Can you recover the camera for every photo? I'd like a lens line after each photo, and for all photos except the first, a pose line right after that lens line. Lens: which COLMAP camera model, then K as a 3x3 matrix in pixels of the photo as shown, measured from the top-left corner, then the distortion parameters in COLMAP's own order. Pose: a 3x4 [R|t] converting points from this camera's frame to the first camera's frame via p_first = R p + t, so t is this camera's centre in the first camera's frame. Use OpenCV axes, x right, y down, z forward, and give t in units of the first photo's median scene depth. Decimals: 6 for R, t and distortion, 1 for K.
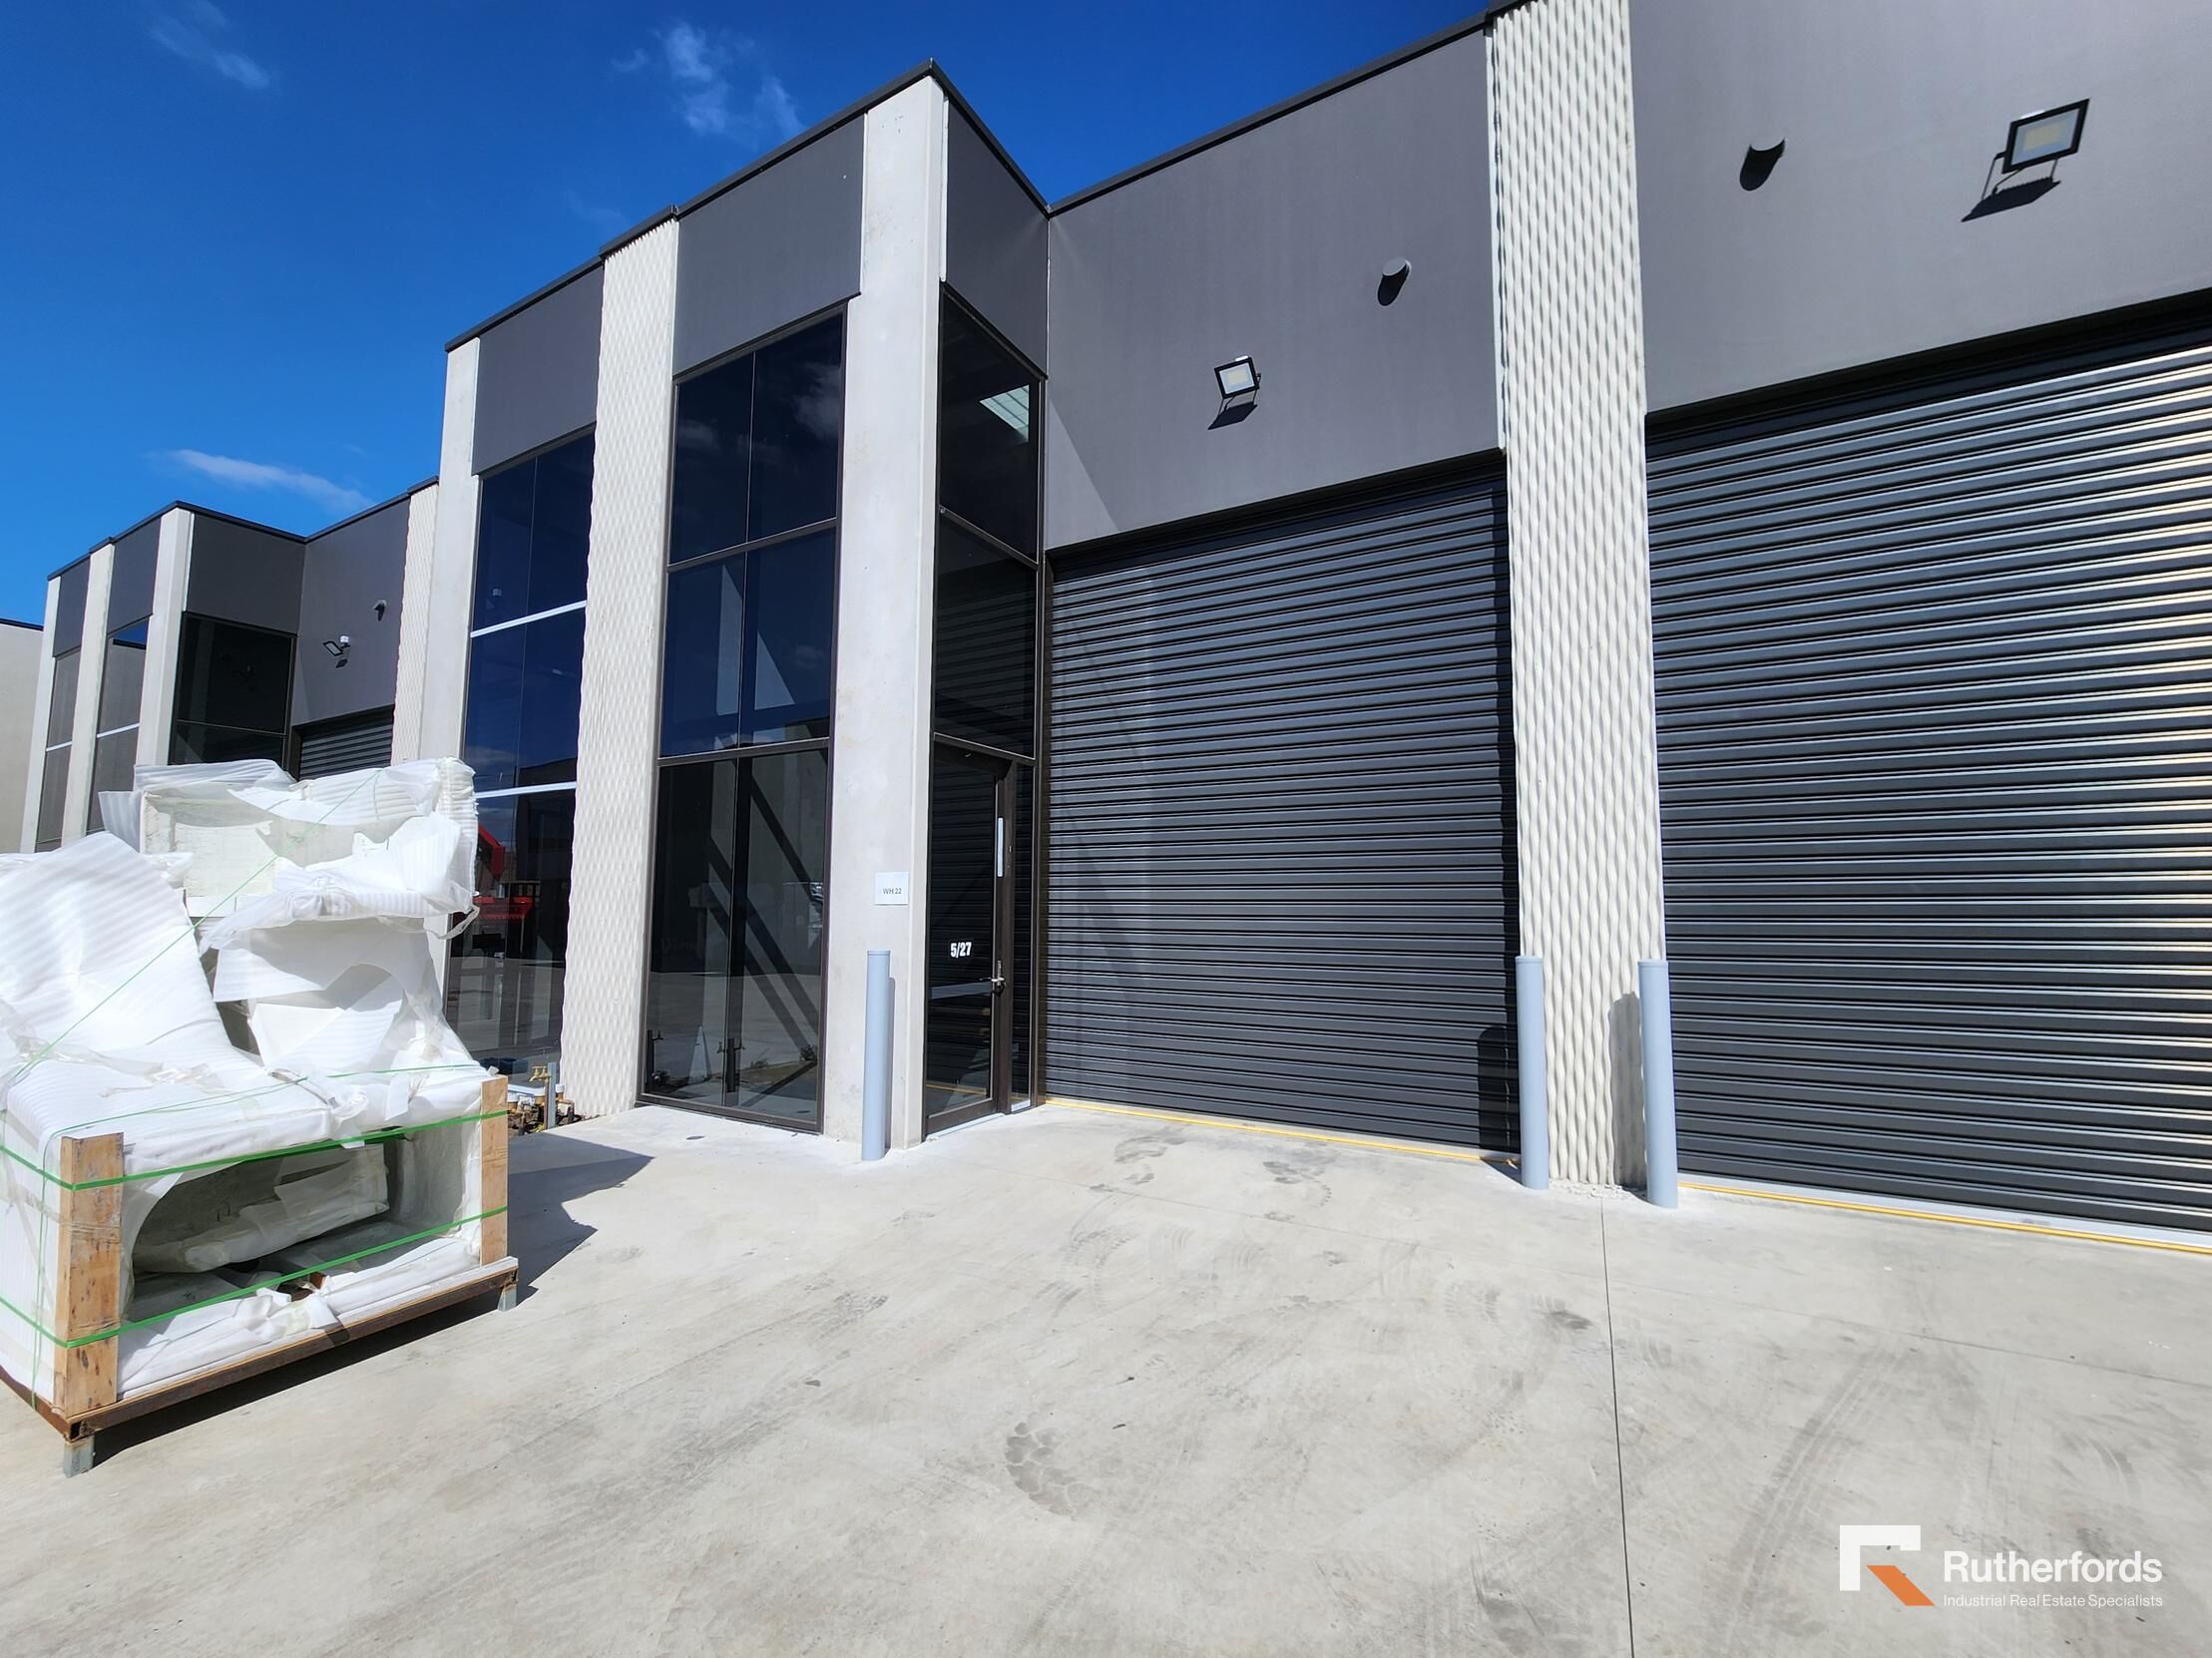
lens RADIAL K [[902.2, 0, 1109.6], [0, 902.2, 826.5], [0, 0, 1]] dist [0.000667, -0.000713]
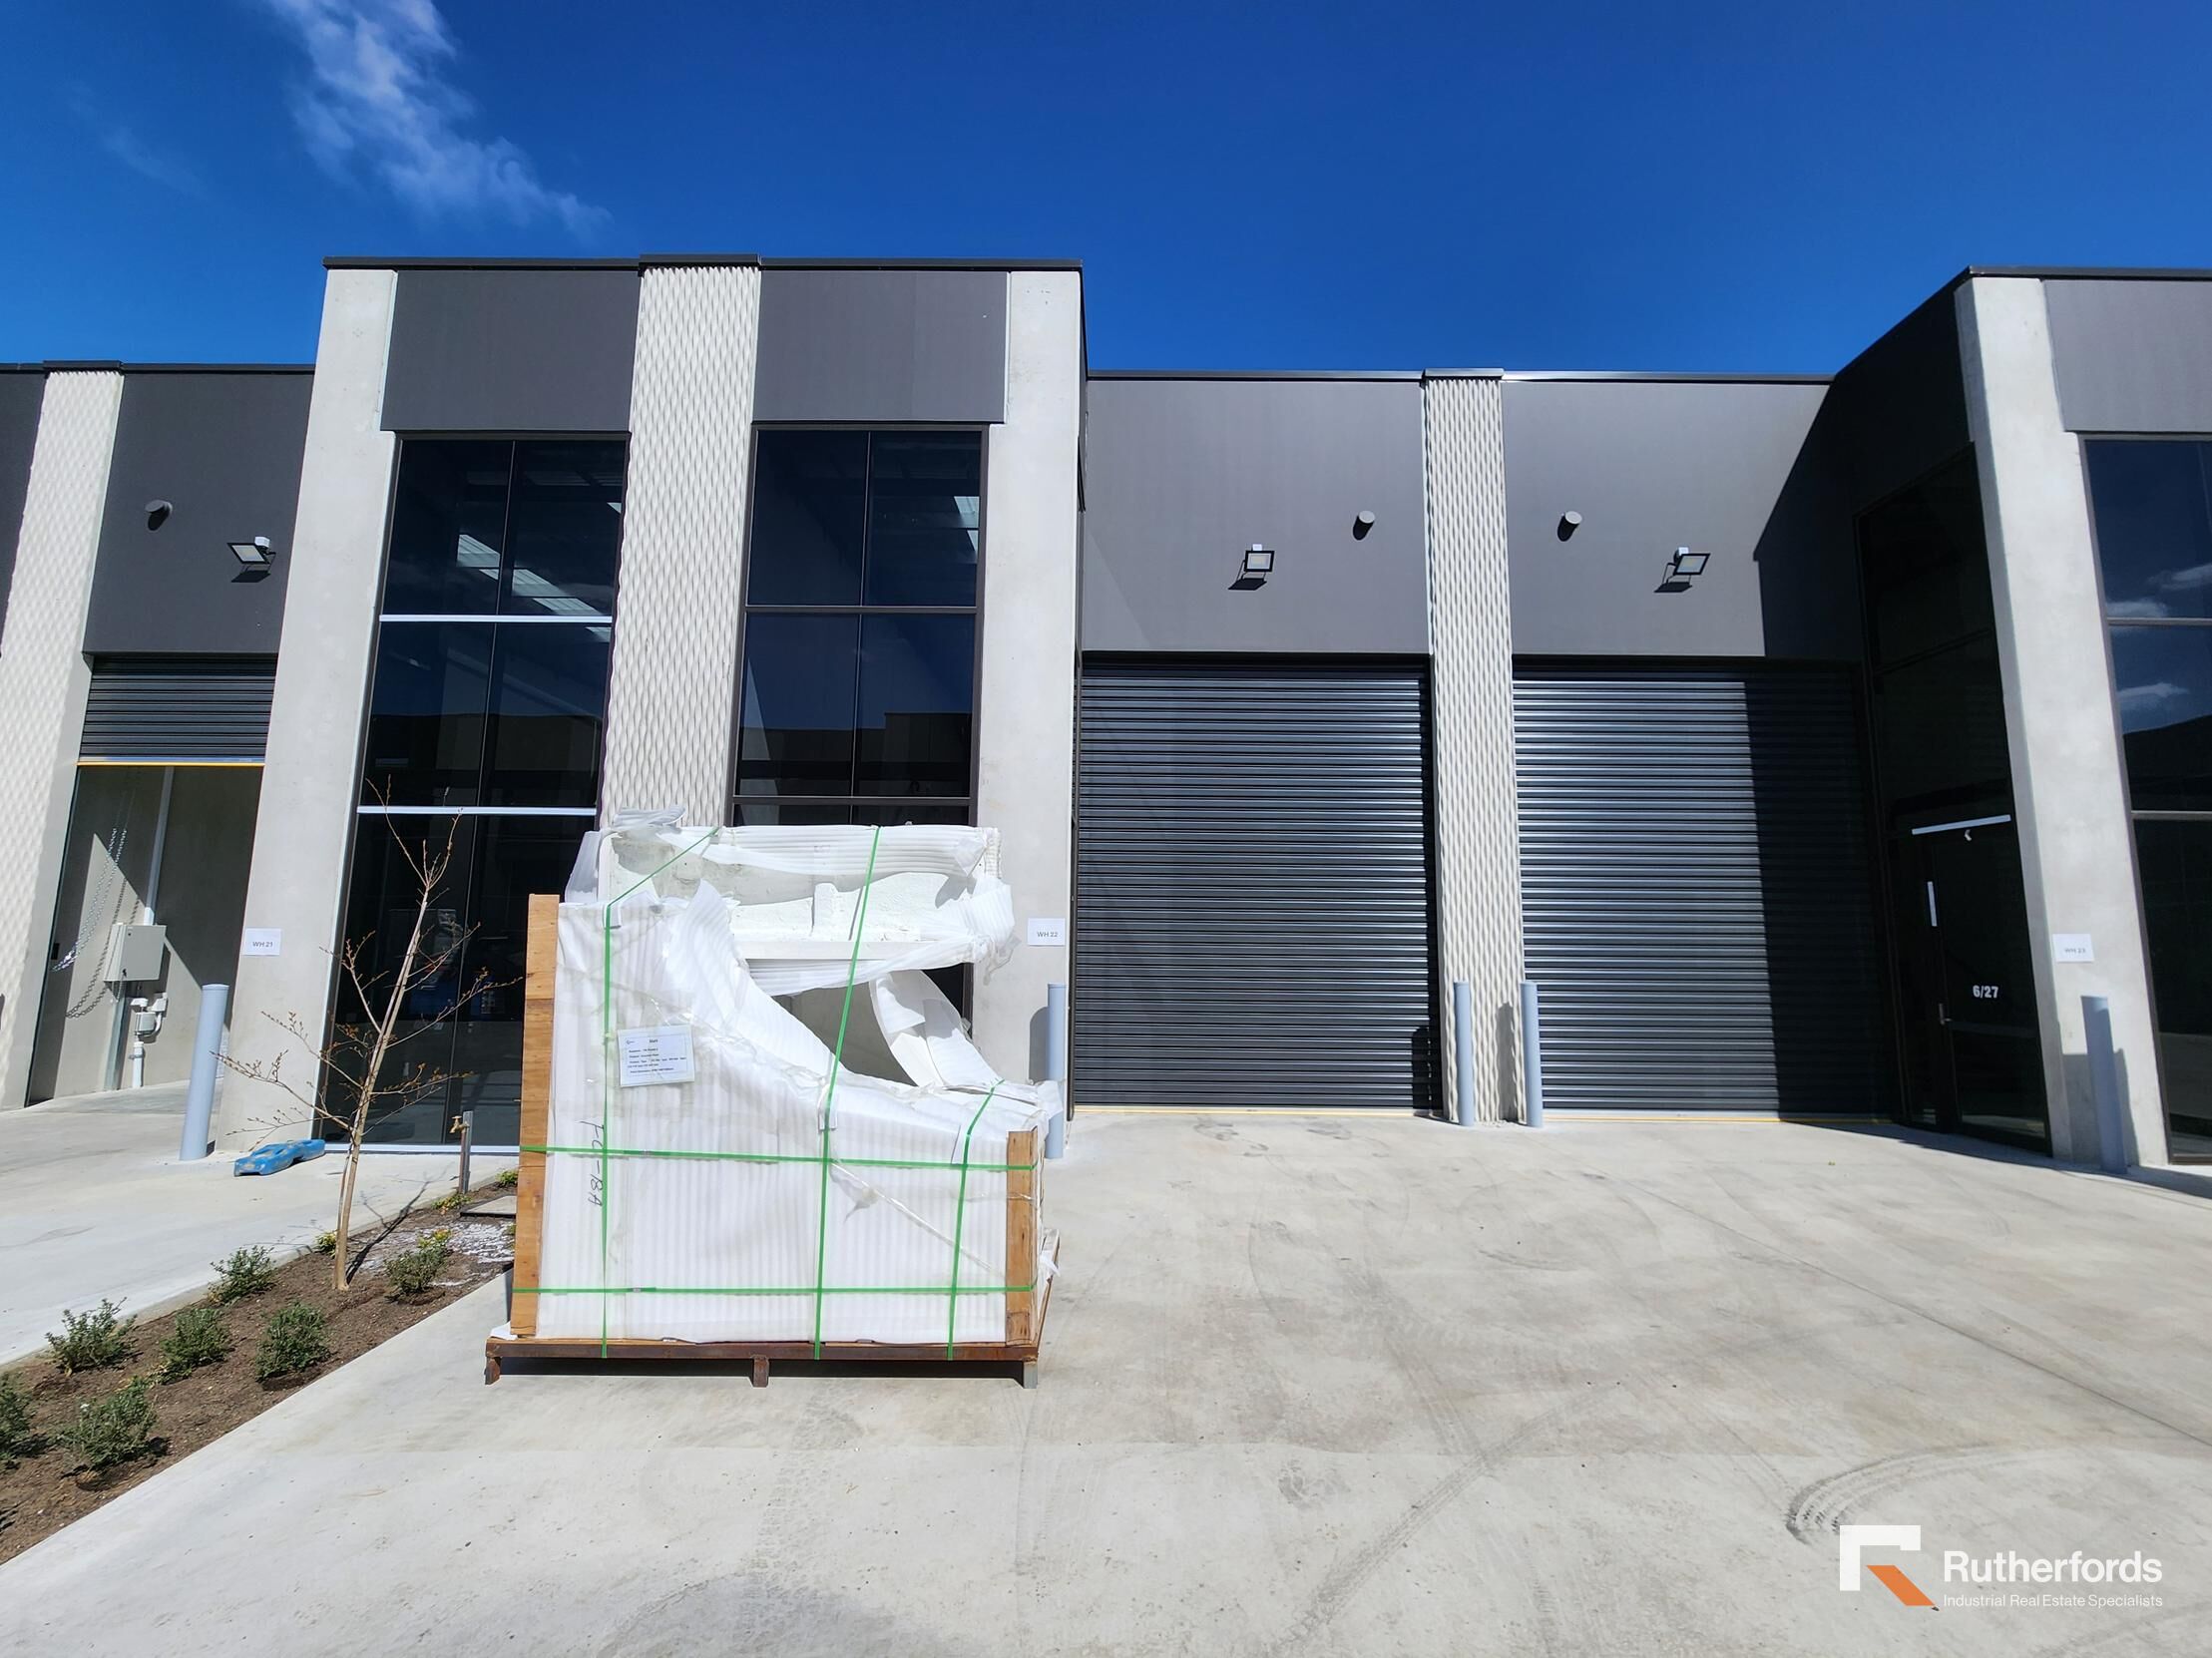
lens RADIAL K [[902.2, 0, 1112.6], [0, 902.2, 824.2], [0, 0, 1]] dist [0.000667, -0.000713]
pose [[0.877606, 0.069155, 0.474368, -0.880869], [-0.050423, 0.997367, -0.052114, -0.019077], [-0.476723, 0.021817, 0.878783, -0.117490]]
